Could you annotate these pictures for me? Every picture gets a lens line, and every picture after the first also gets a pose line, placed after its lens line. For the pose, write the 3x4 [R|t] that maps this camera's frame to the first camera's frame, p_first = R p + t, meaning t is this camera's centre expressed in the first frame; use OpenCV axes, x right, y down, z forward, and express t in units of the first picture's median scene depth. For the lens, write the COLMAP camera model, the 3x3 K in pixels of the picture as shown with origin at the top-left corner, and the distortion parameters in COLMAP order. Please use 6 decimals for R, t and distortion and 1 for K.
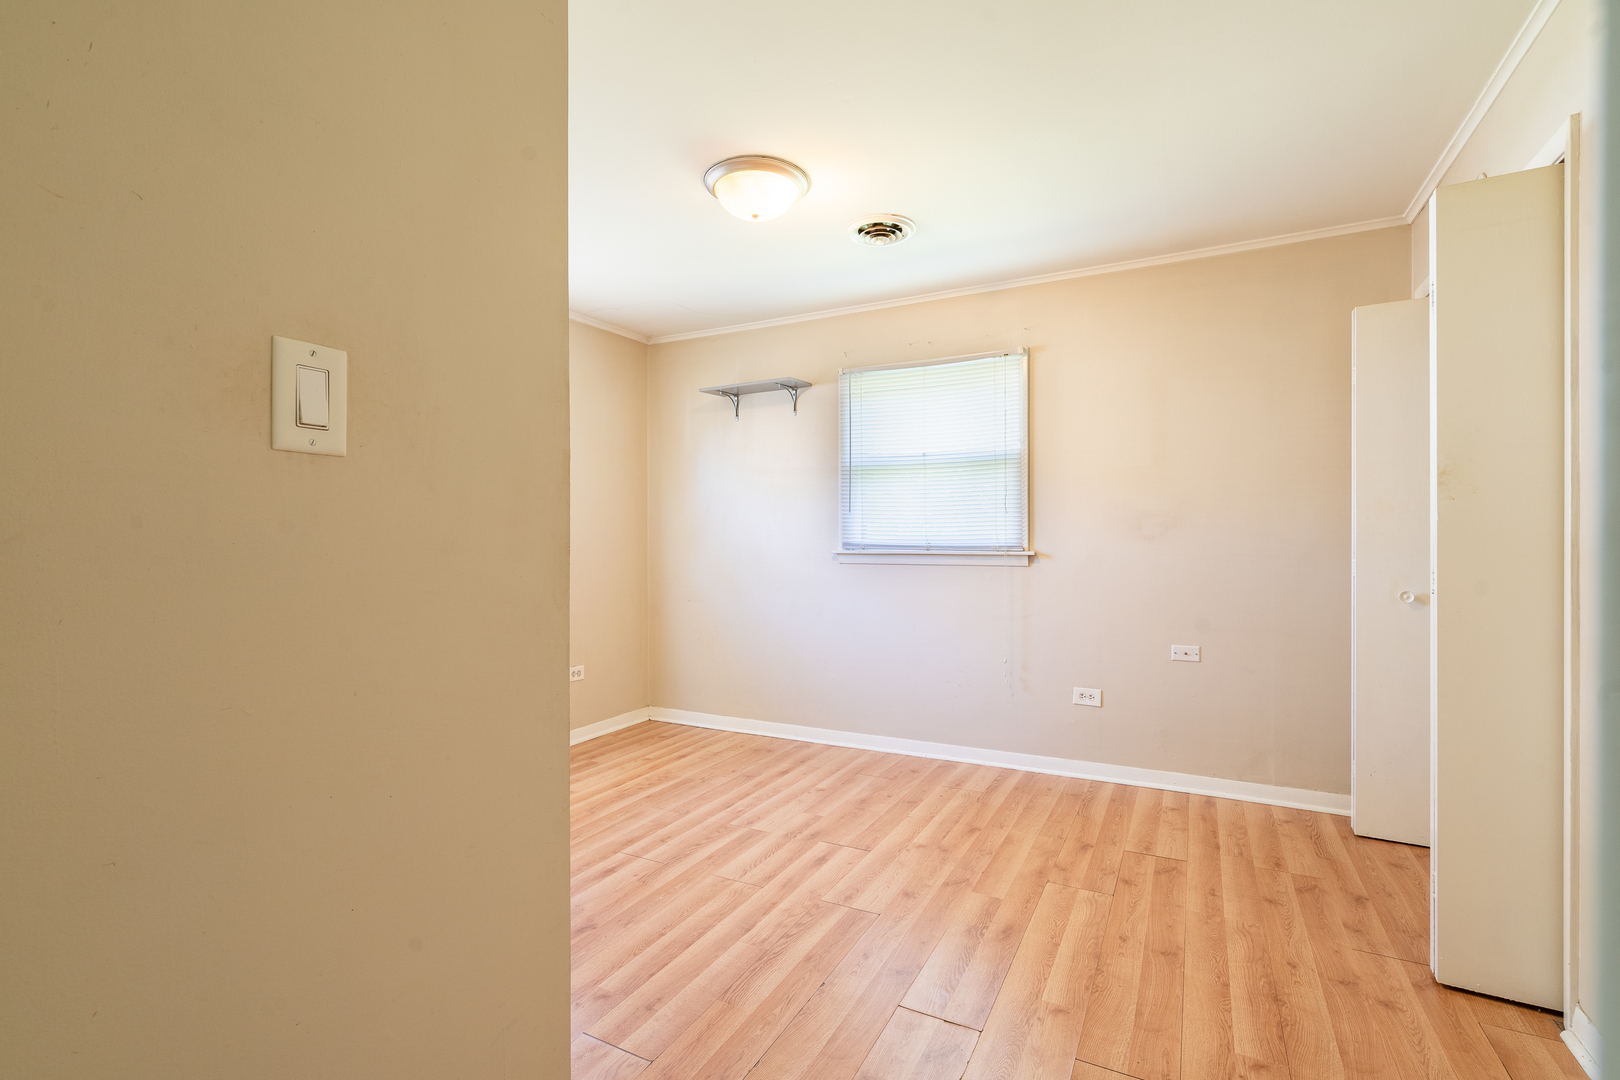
lens RADIAL K [[744.2, 0, 806.8], [0, 744.2, 539.5], [0, 0, 1]] dist [-0.002400, -0.000690]
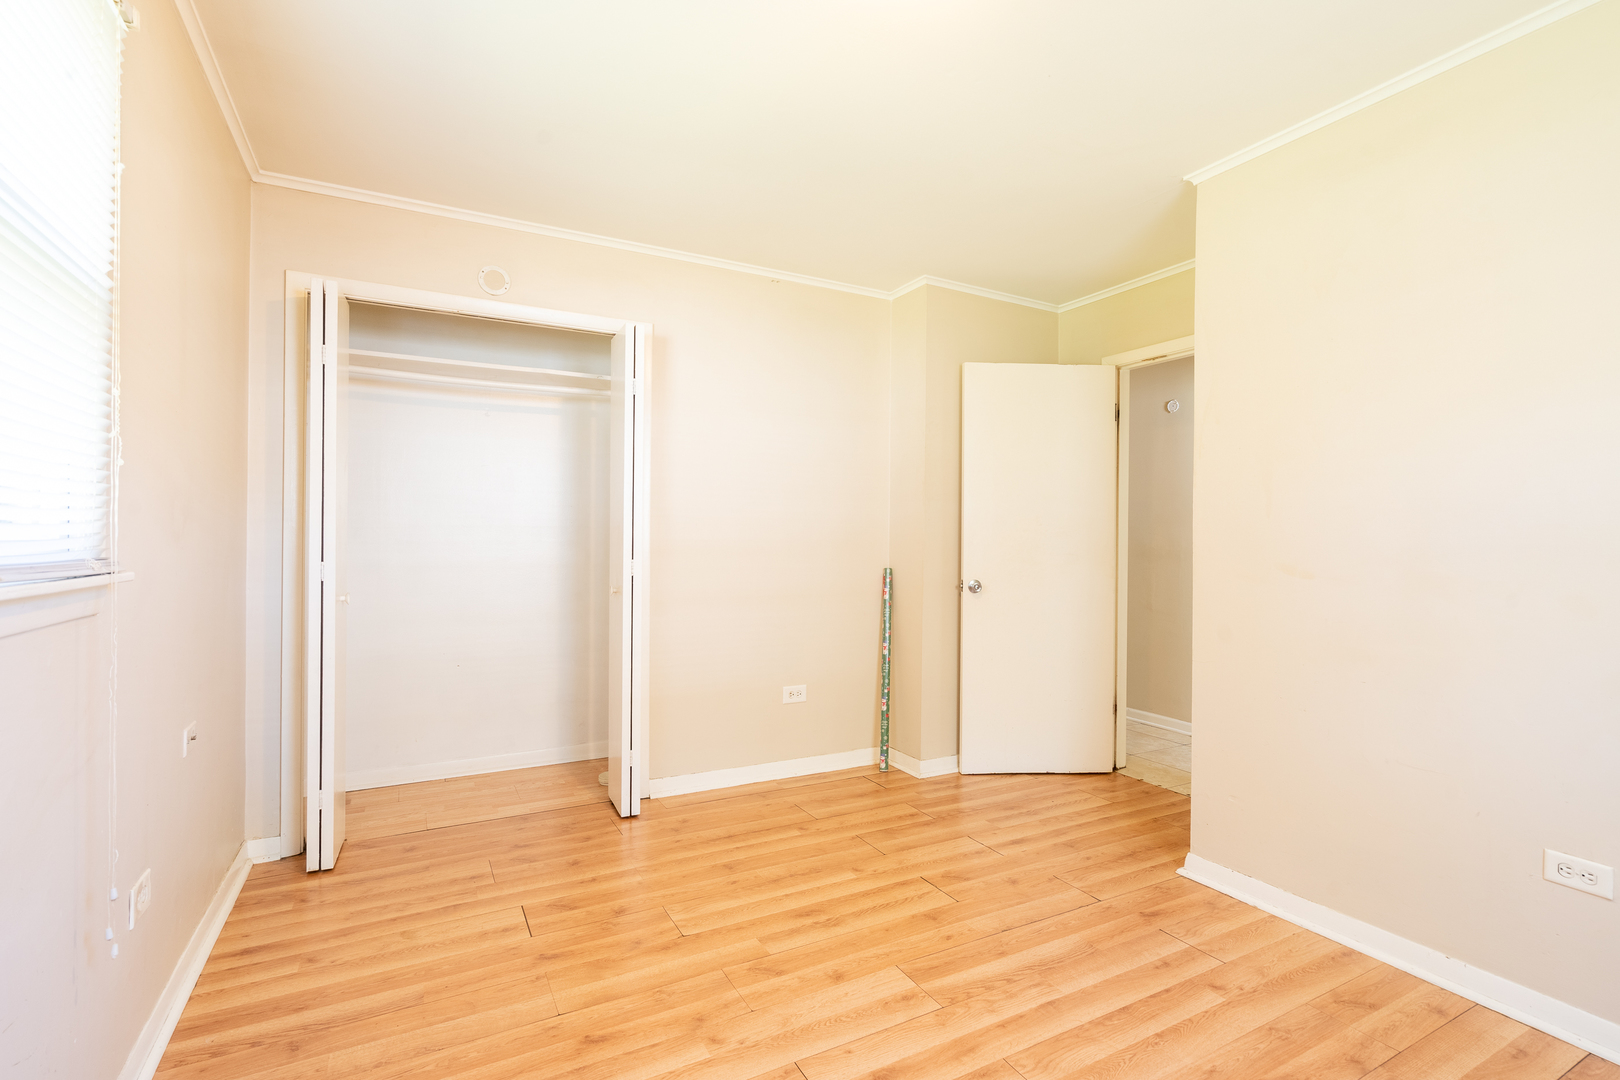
lens RADIAL K [[744.2, 0, 806.2], [0, 744.2, 543.0], [0, 0, 1]] dist [-0.002400, -0.000690]
pose [[-0.827054, -0.005152, 0.562099, -0.309129], [-0.005478, 0.999984, 0.001105, -0.005629], [-0.562096, -0.002165, -0.827069, 1.773679]]
